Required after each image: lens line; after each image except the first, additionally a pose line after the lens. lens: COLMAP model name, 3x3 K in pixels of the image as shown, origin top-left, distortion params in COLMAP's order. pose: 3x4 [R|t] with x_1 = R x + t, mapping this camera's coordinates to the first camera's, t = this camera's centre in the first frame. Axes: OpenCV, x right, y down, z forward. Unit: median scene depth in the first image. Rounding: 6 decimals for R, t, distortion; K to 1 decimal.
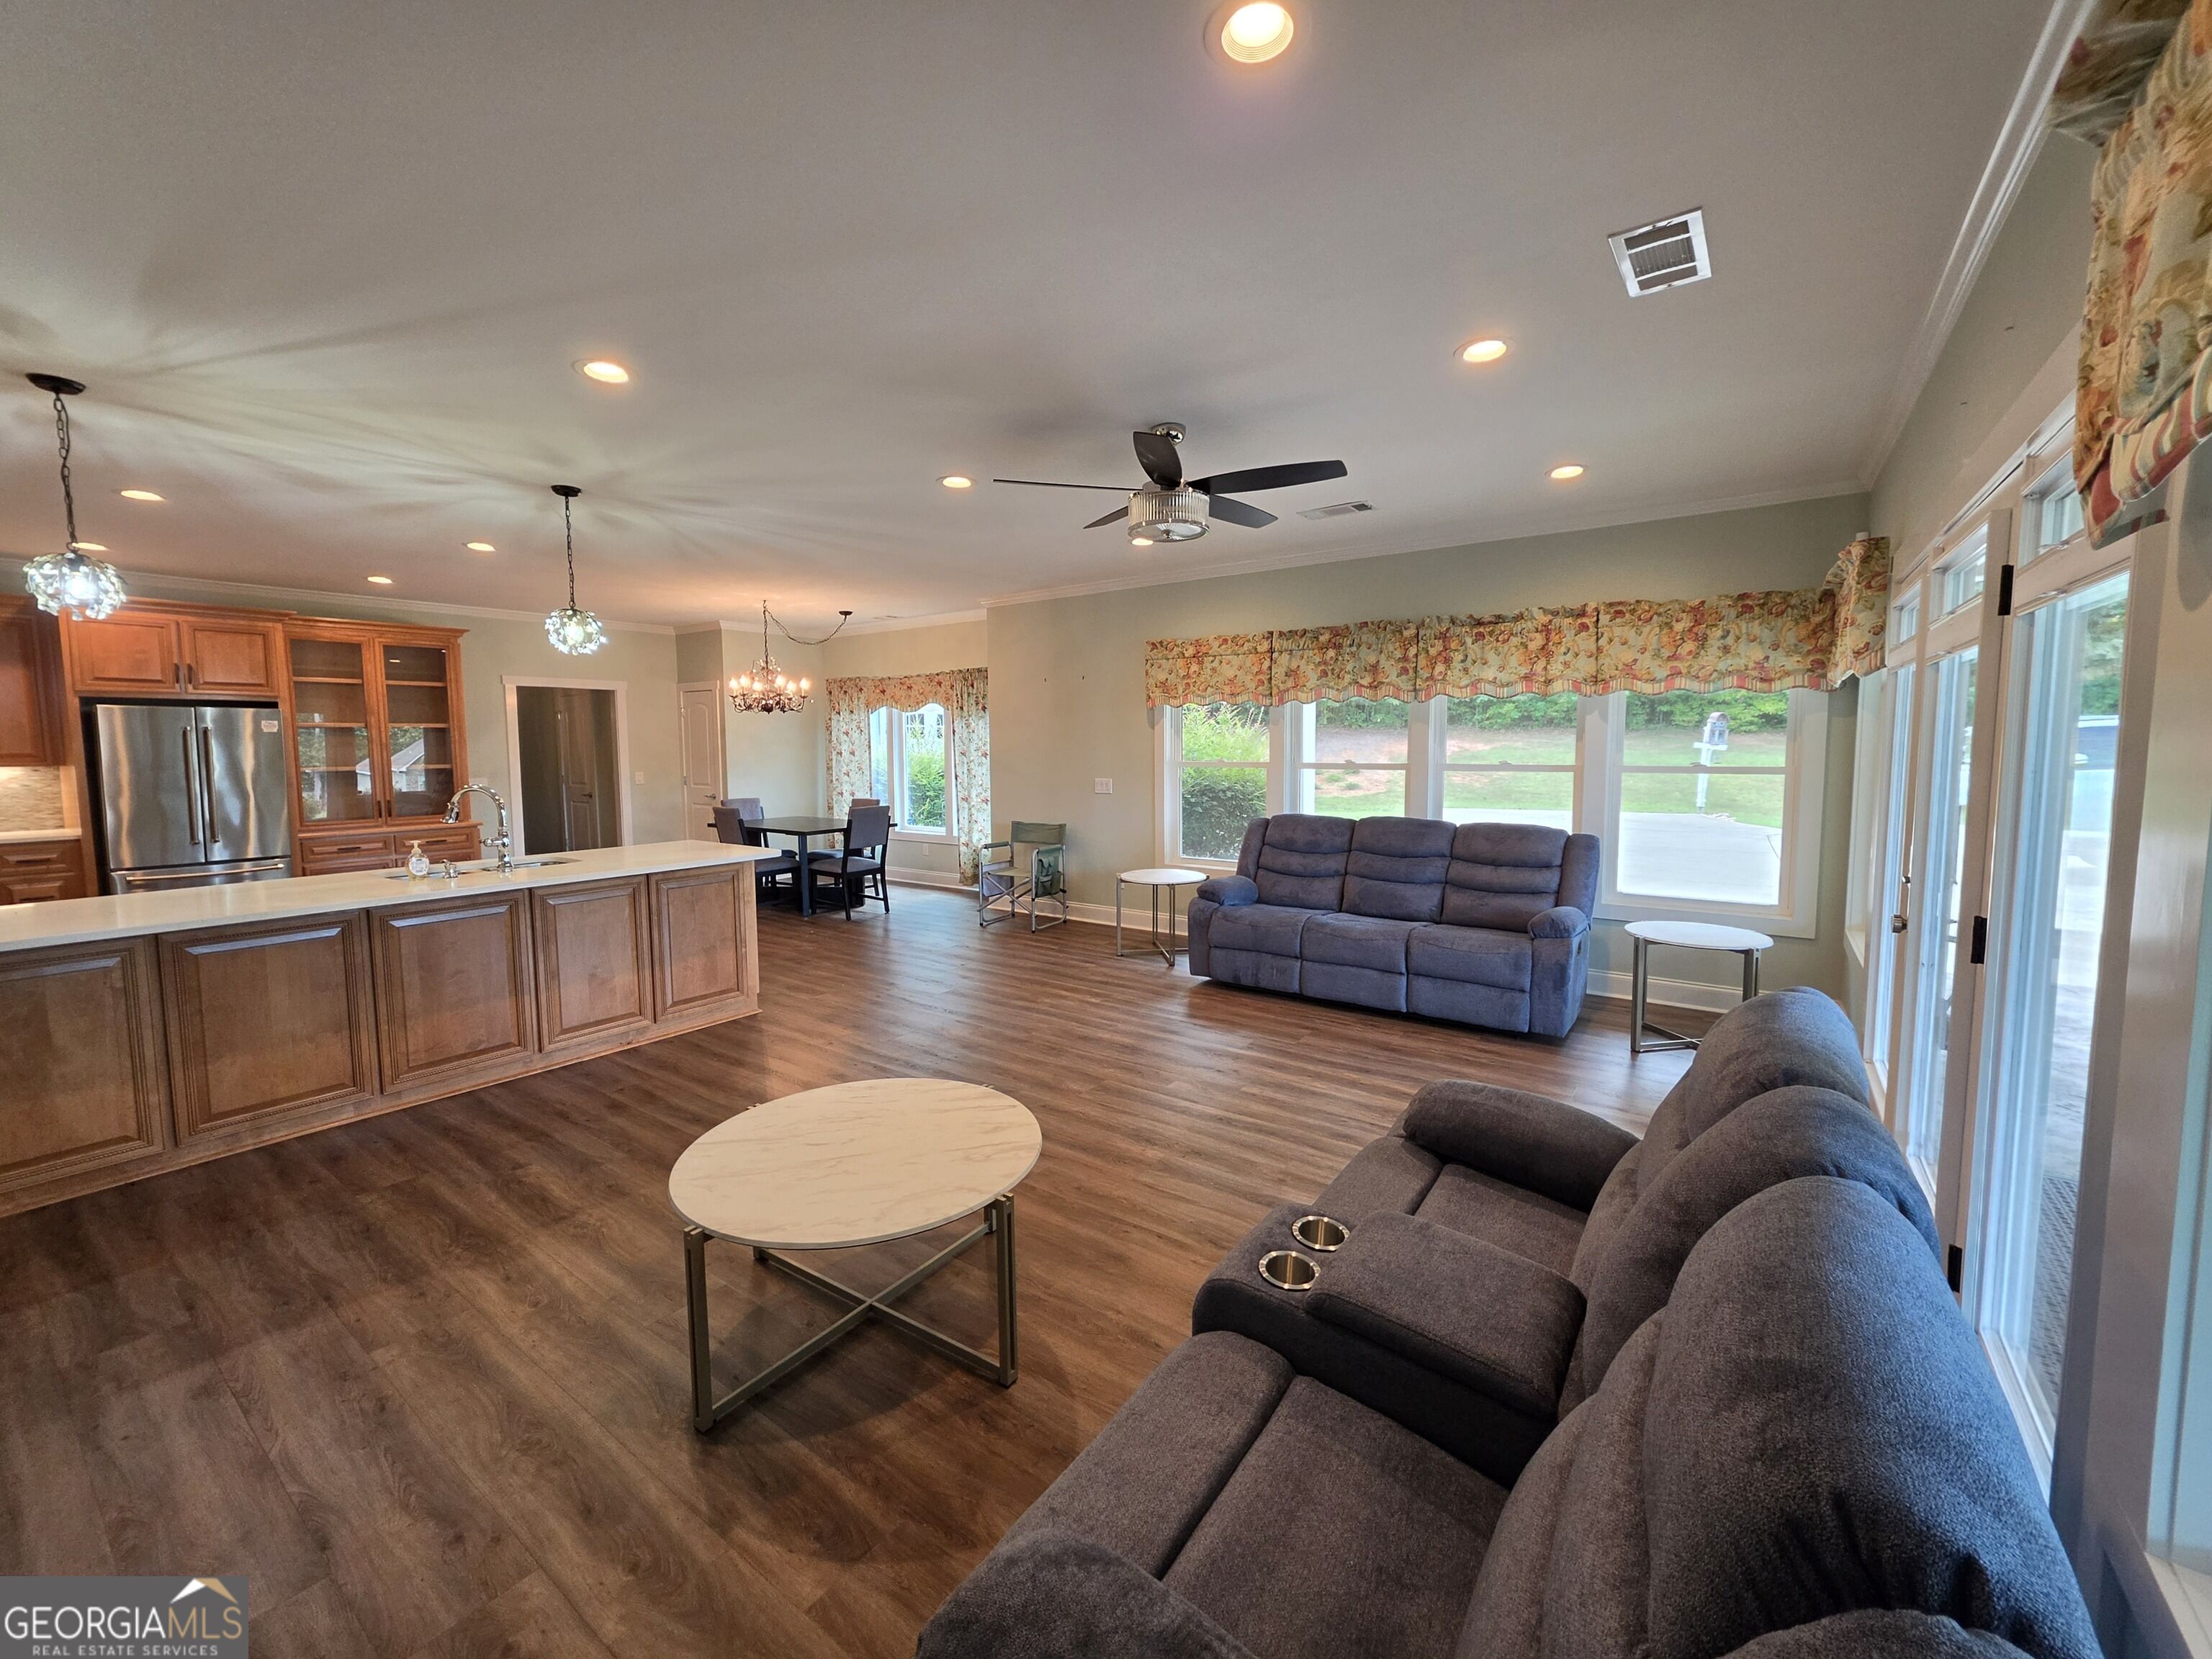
lens RADIAL K [[894.3, 0, 1095.3], [0, 894.3, 819.8], [0, 0, 1]] dist [0.003652, 0.000124]
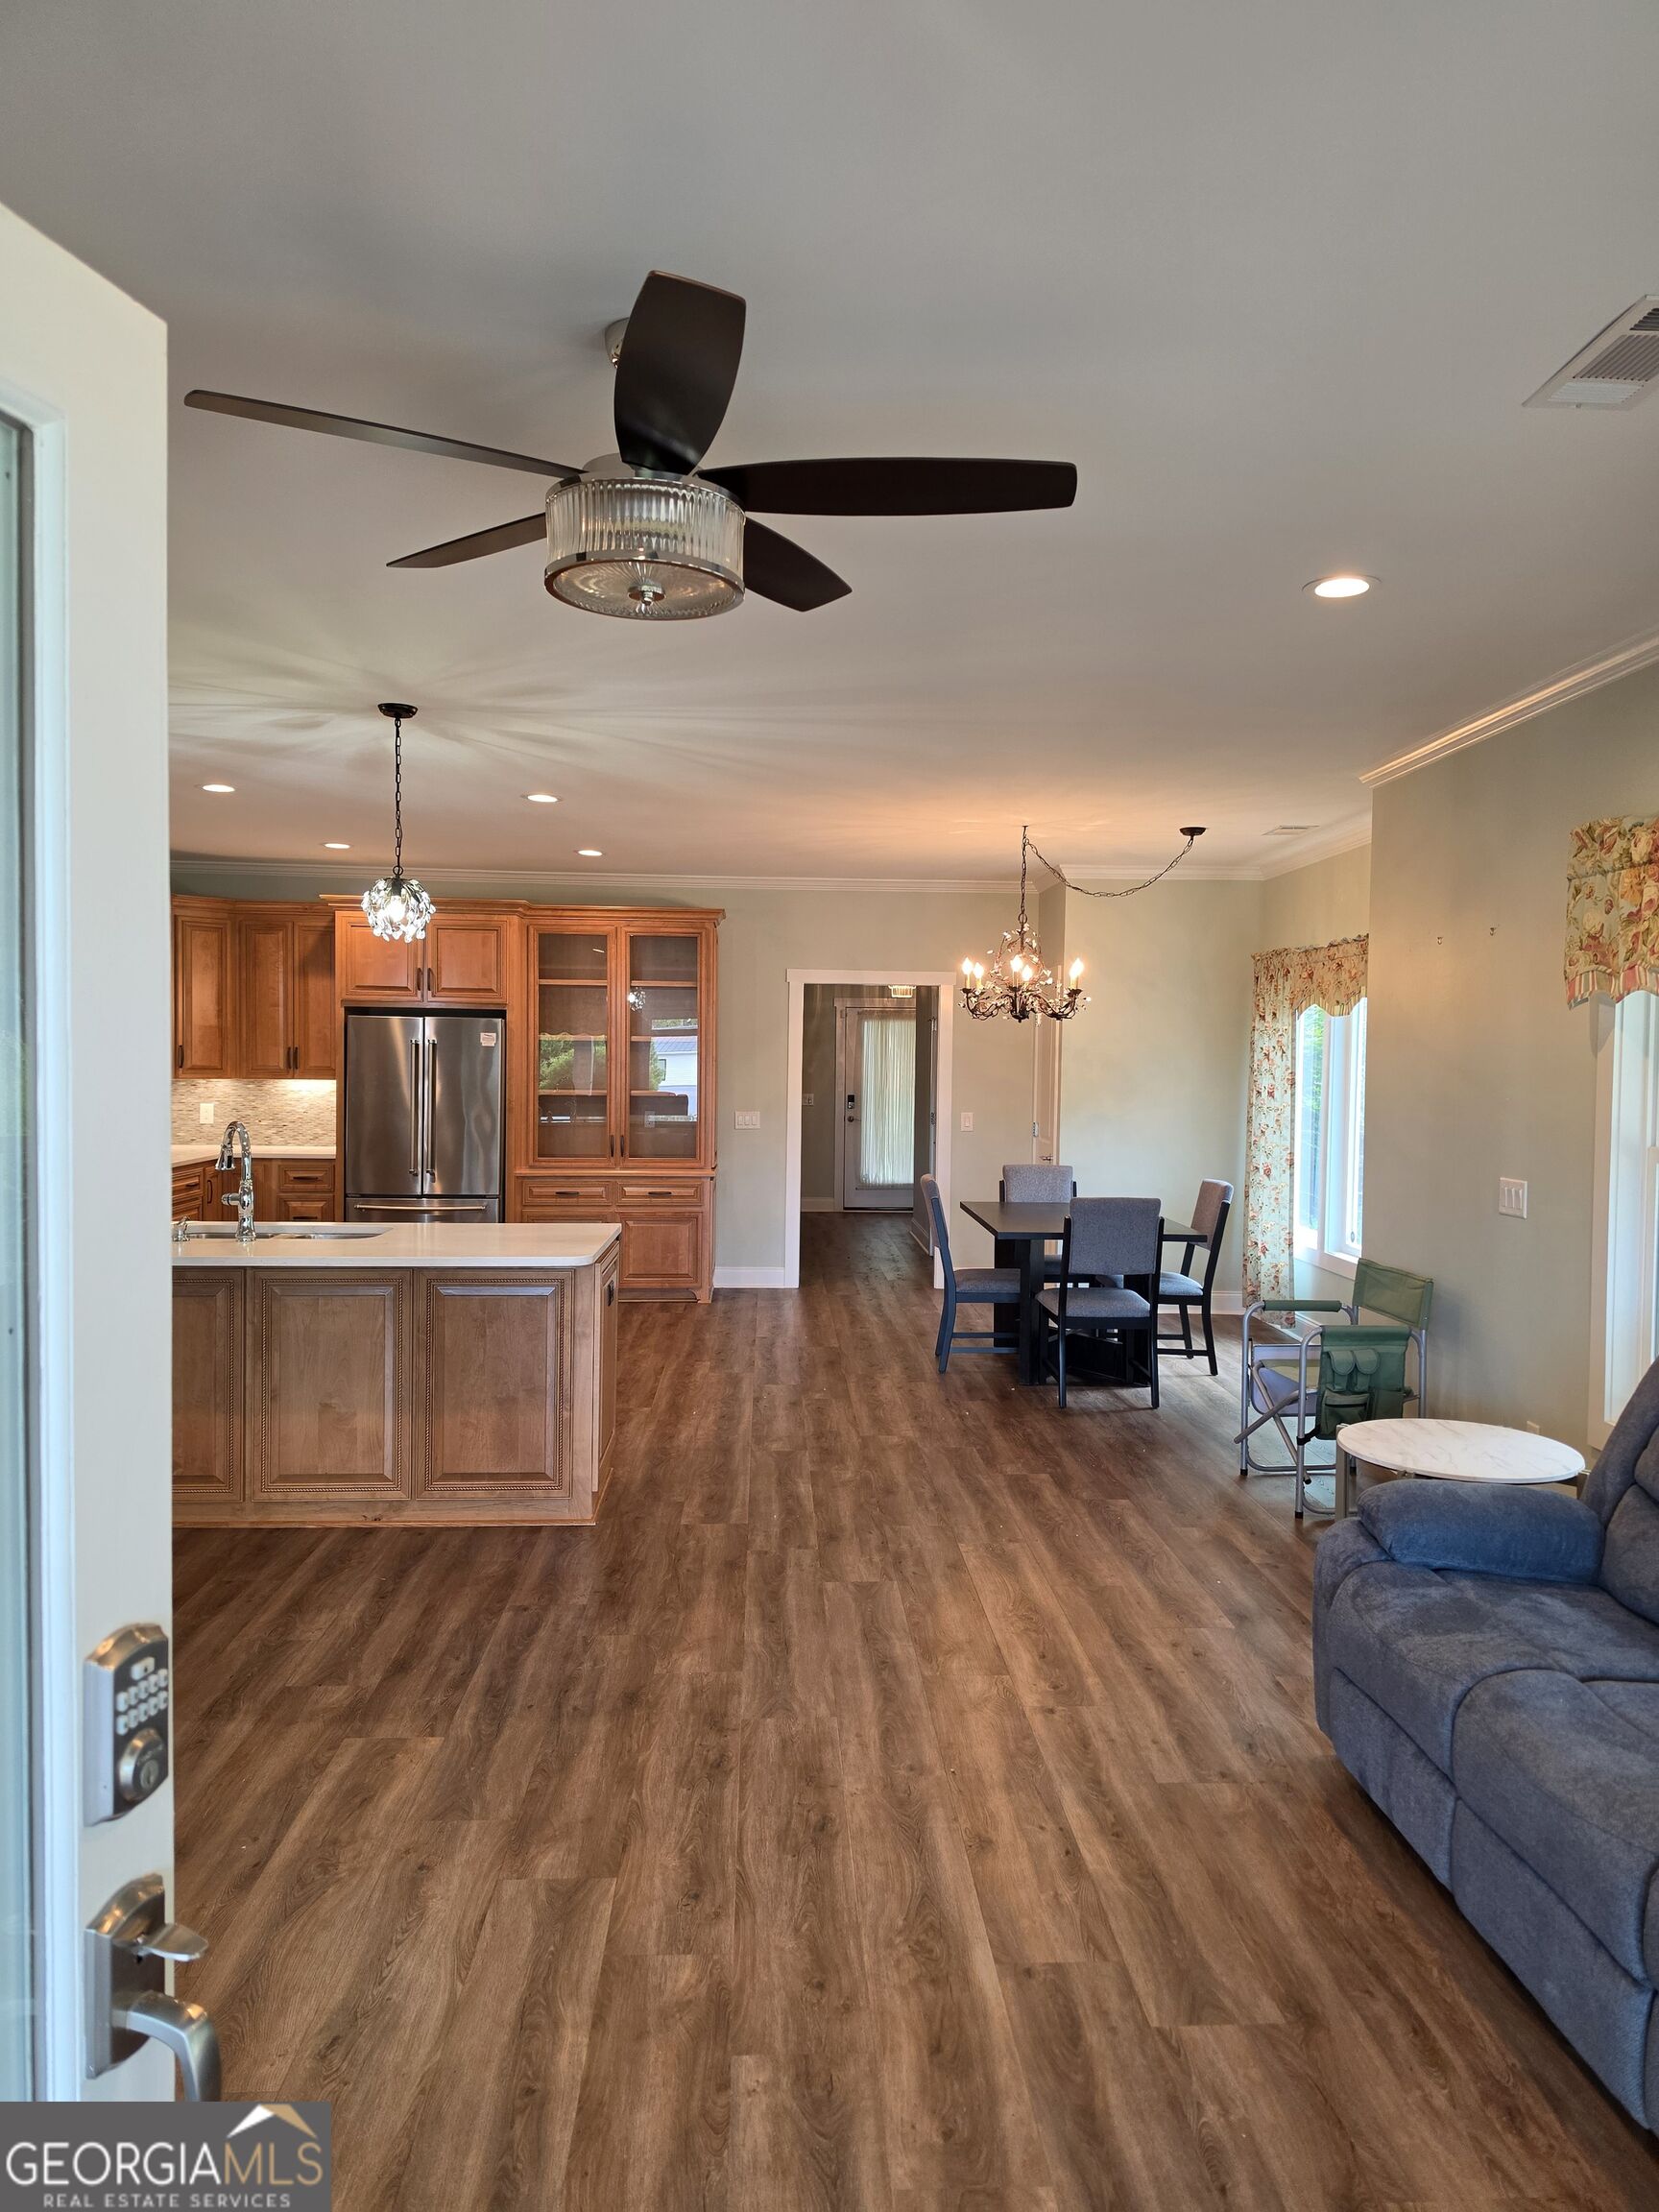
lens RADIAL K [[1526.9, 0, 836.0], [0, 1526.9, 1107.8], [0, 0, 1]] dist [0.010335, -0.008135]
pose [[0.630820, 0.040385, -0.774877, 0.415245], [-0.084708, 0.996260, -0.017037, -0.047556], [0.771291, 0.076385, 0.631882, 0.387763]]
